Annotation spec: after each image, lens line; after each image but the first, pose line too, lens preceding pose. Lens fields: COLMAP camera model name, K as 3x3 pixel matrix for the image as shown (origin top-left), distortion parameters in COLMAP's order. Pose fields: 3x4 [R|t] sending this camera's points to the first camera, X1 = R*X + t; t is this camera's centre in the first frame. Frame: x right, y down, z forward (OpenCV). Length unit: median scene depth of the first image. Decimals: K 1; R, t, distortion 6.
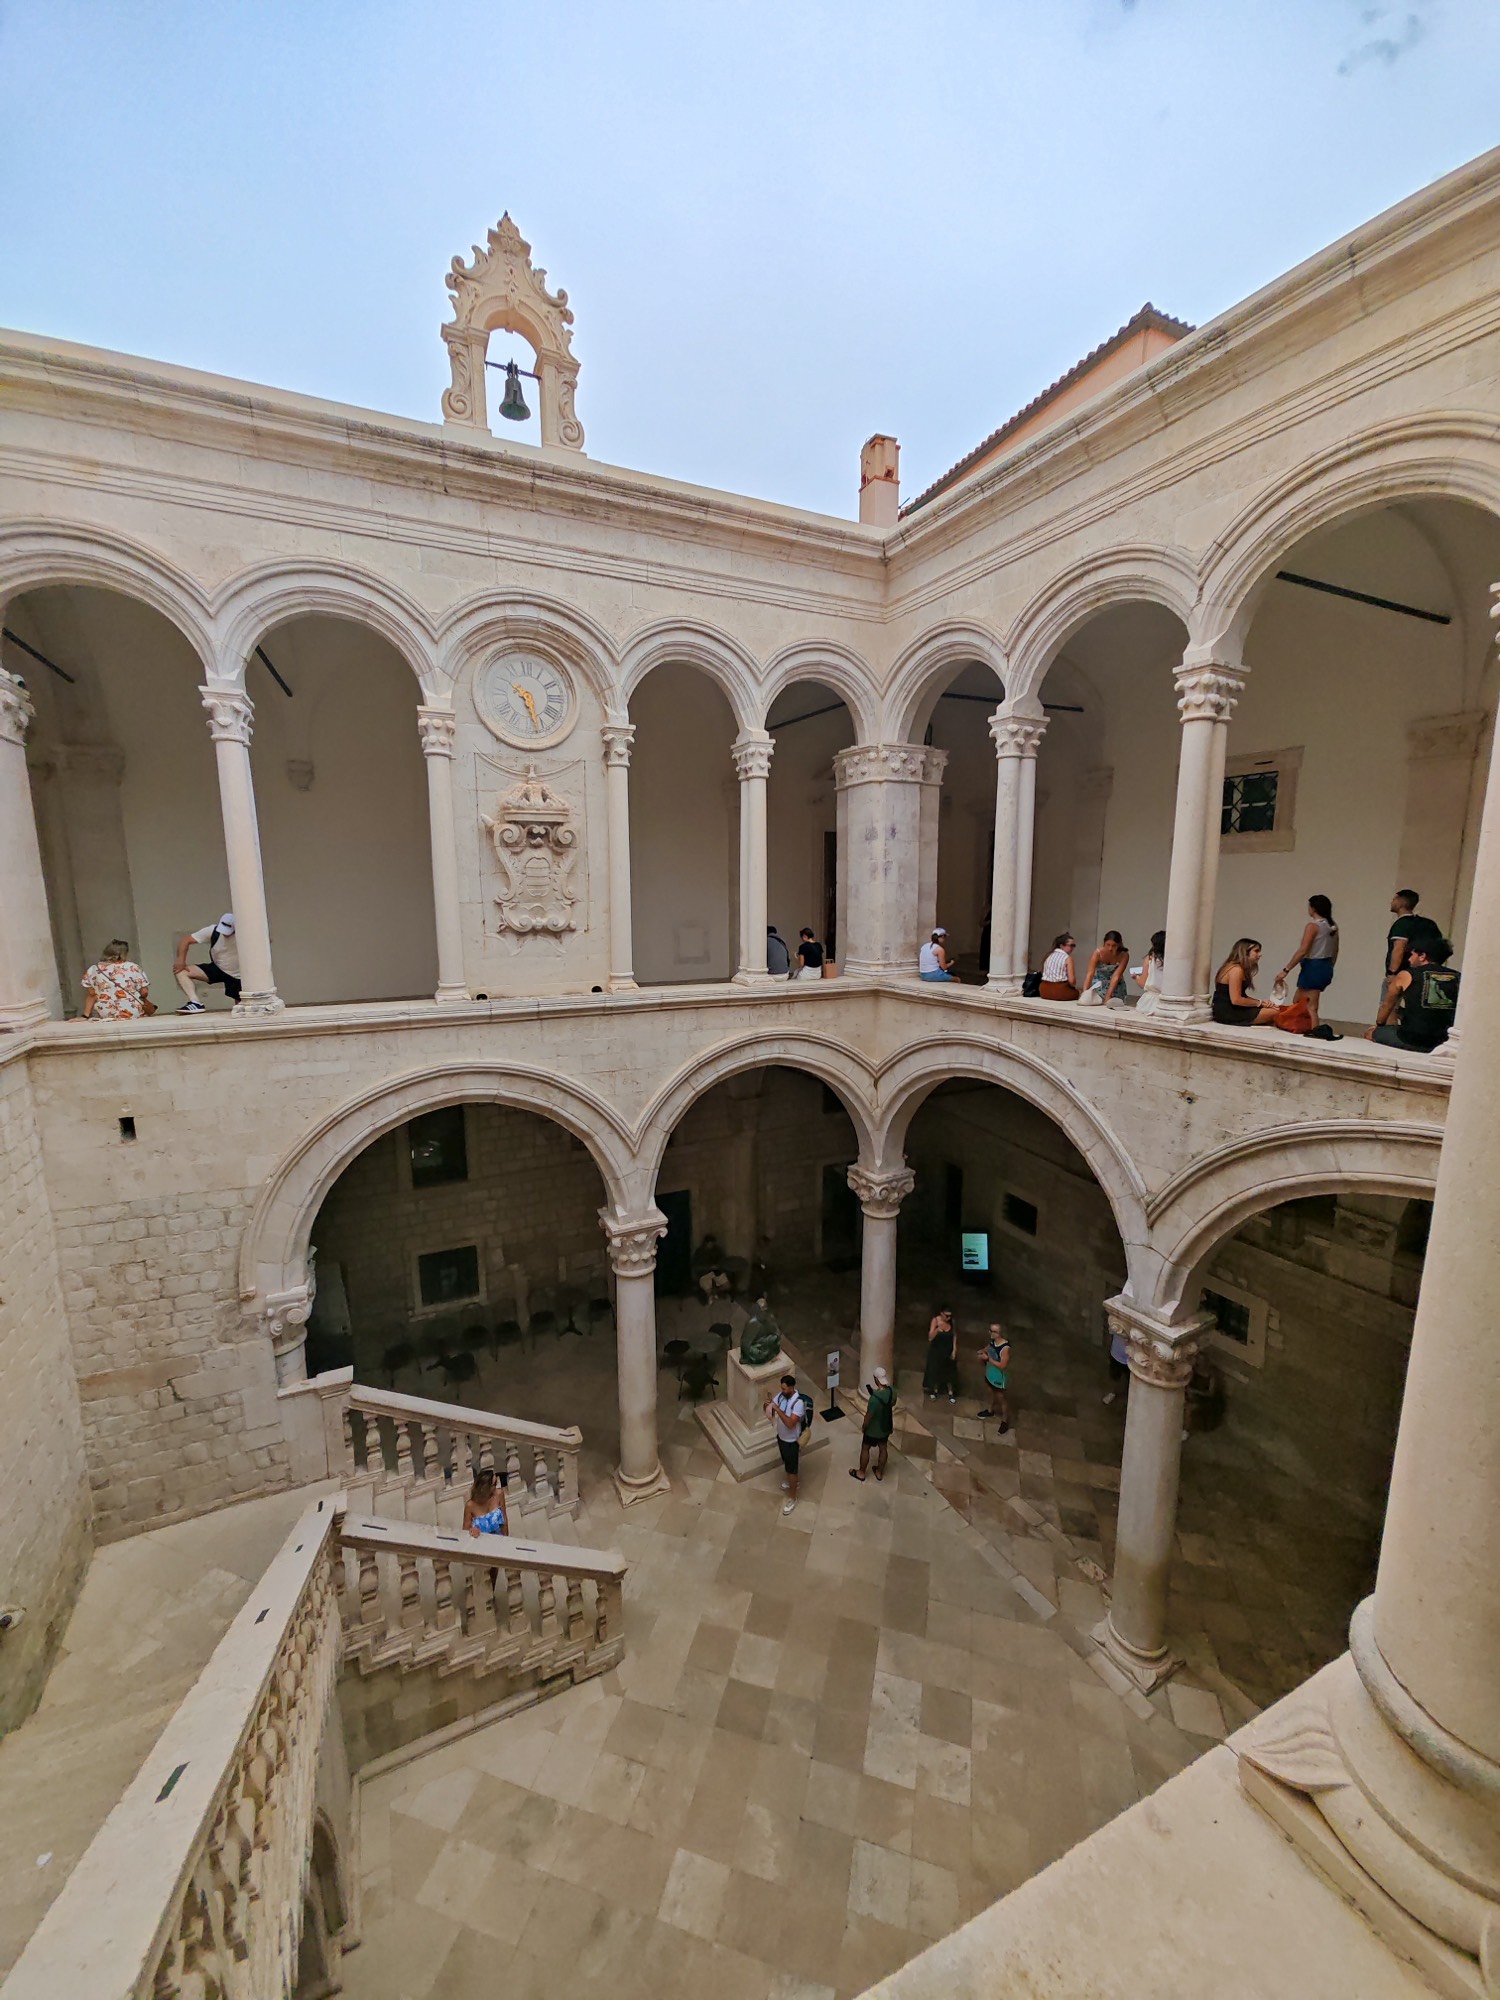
lens RADIAL K [[743.3, 0, 750.0], [0, 743.3, 1000.0], [0, 0, 1]] dist [-0.001466, 0.000239]
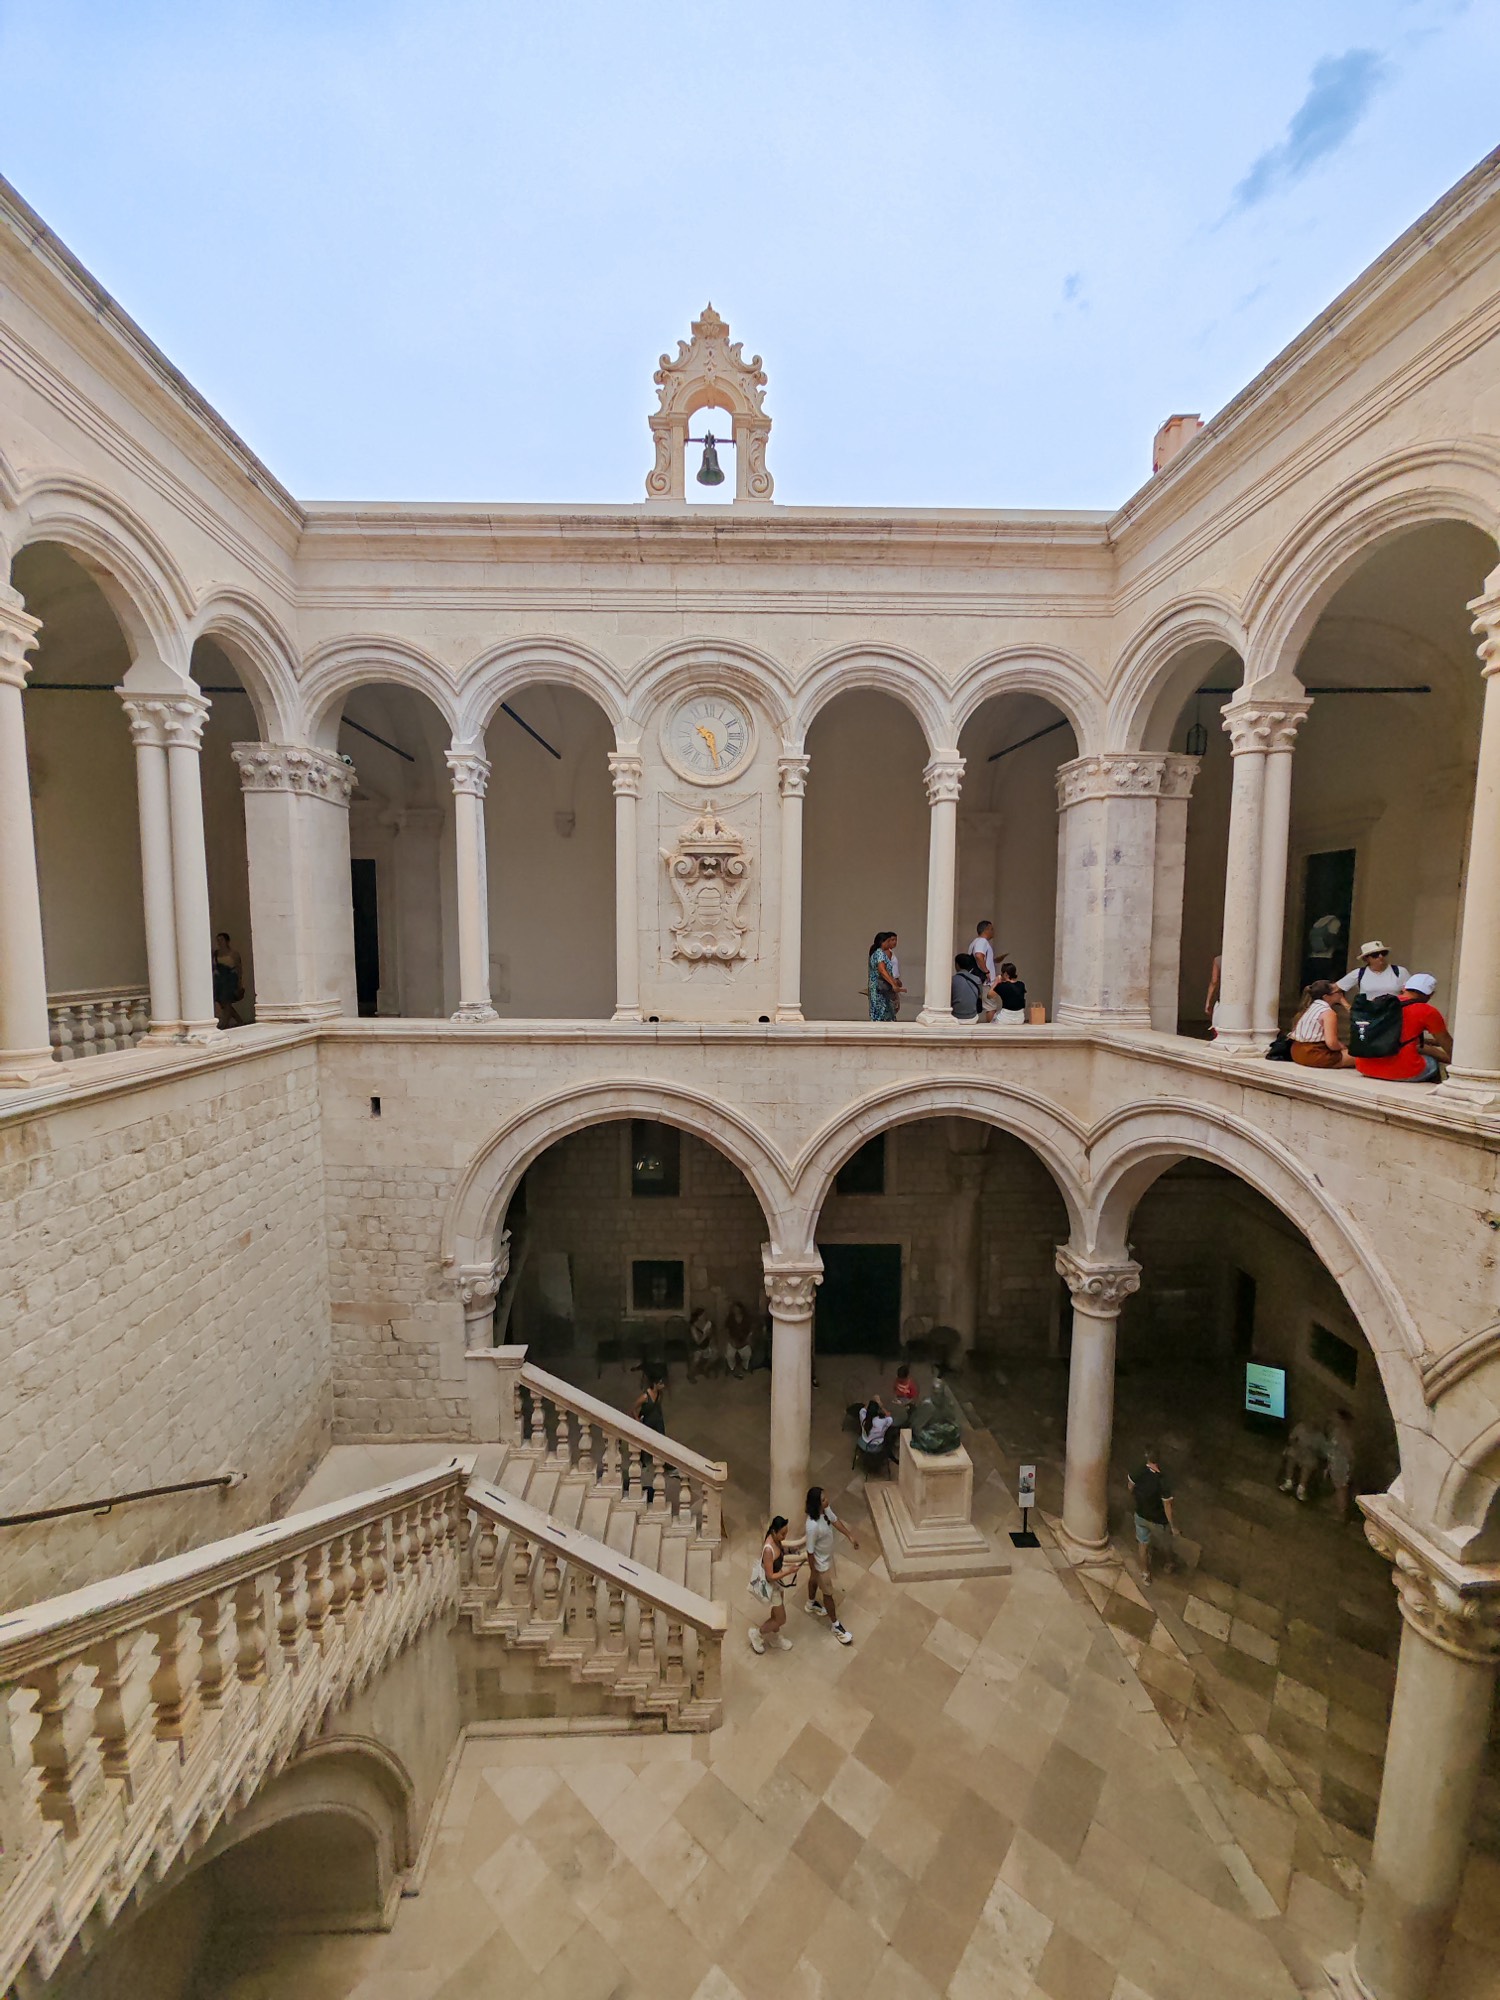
lens RADIAL K [[743.3, 0, 750.0], [0, 743.3, 1000.0], [0, 0, 1]] dist [-0.001466, 0.000239]
pose [[0.915050, 0.045639, -0.400749, 0.198918], [-0.069545, 0.996549, -0.045306, 0.007547], [0.397298, 0.069328, 0.915067, 0.088325]]
